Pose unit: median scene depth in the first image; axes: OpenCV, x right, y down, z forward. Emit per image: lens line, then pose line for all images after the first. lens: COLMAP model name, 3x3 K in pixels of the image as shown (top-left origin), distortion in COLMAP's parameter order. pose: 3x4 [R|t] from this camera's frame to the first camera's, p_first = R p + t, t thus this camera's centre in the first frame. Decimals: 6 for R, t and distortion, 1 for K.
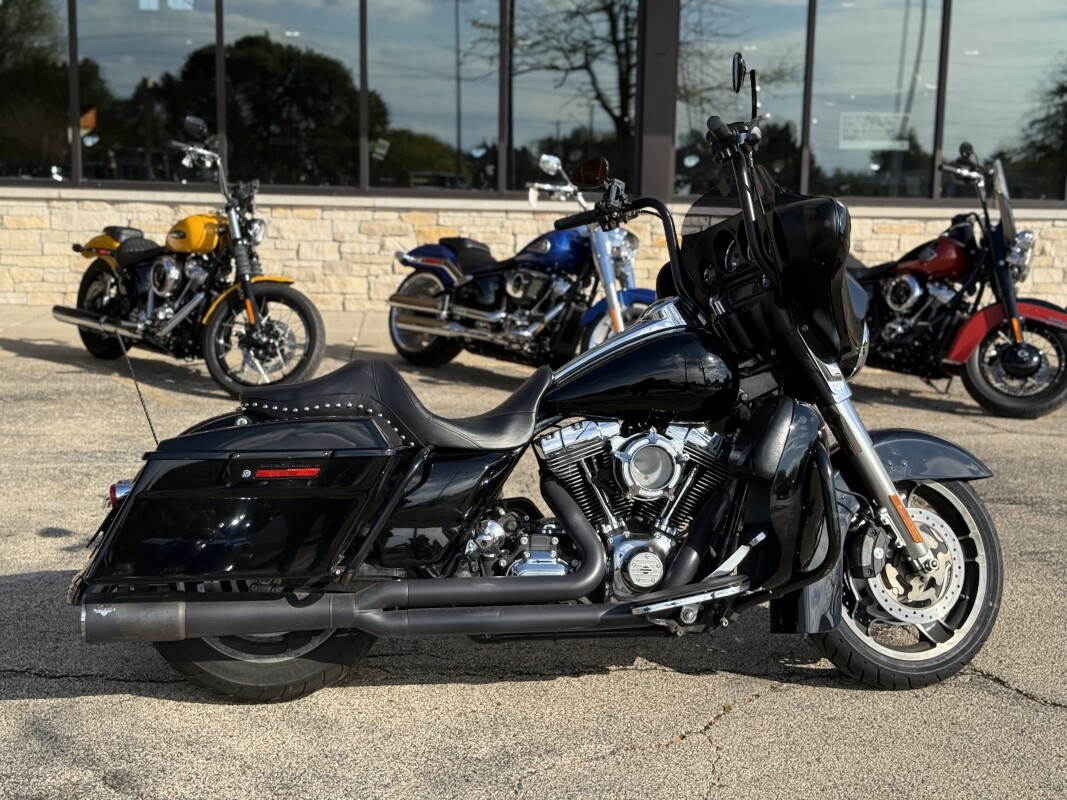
lens RADIAL K [[1486.2, 0, 533.5], [0, 1486.2, 400.0], [0, 0, 1]] dist [0.113041, 0.043388]
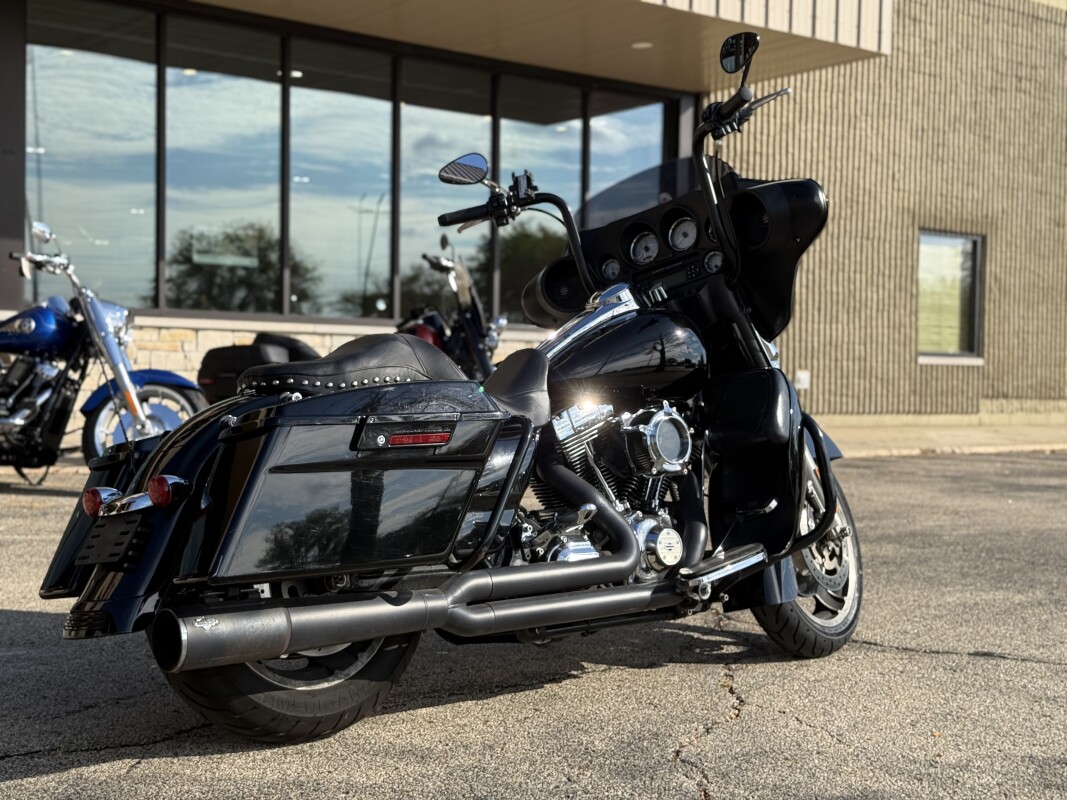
lens RADIAL K [[1486.2, 0, 533.5], [0, 1486.2, 400.0], [0, 0, 1]] dist [0.113041, 0.043388]
pose [[0.842543, -0.014411, 0.538437, -0.239866], [0.073179, 0.993436, -0.087923, 0.044947], [-0.533635, 0.113481, 0.838066, 0.101551]]
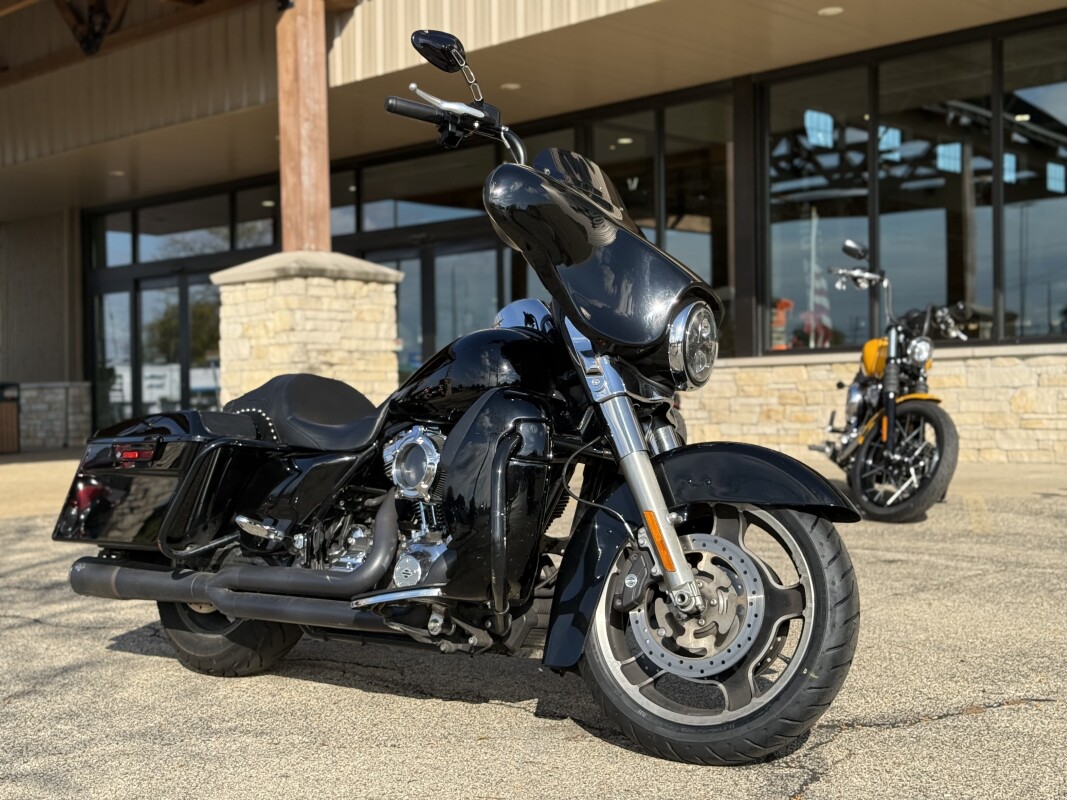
lens RADIAL K [[1486.2, 0, 533.5], [0, 1486.2, 400.0], [0, 0, 1]] dist [0.113041, 0.043388]
pose [[0.653424, -0.031255, -0.756346, 0.395232], [-0.080126, 0.990679, -0.110161, 0.047144], [0.752739, 0.132585, 0.644829, 0.196808]]
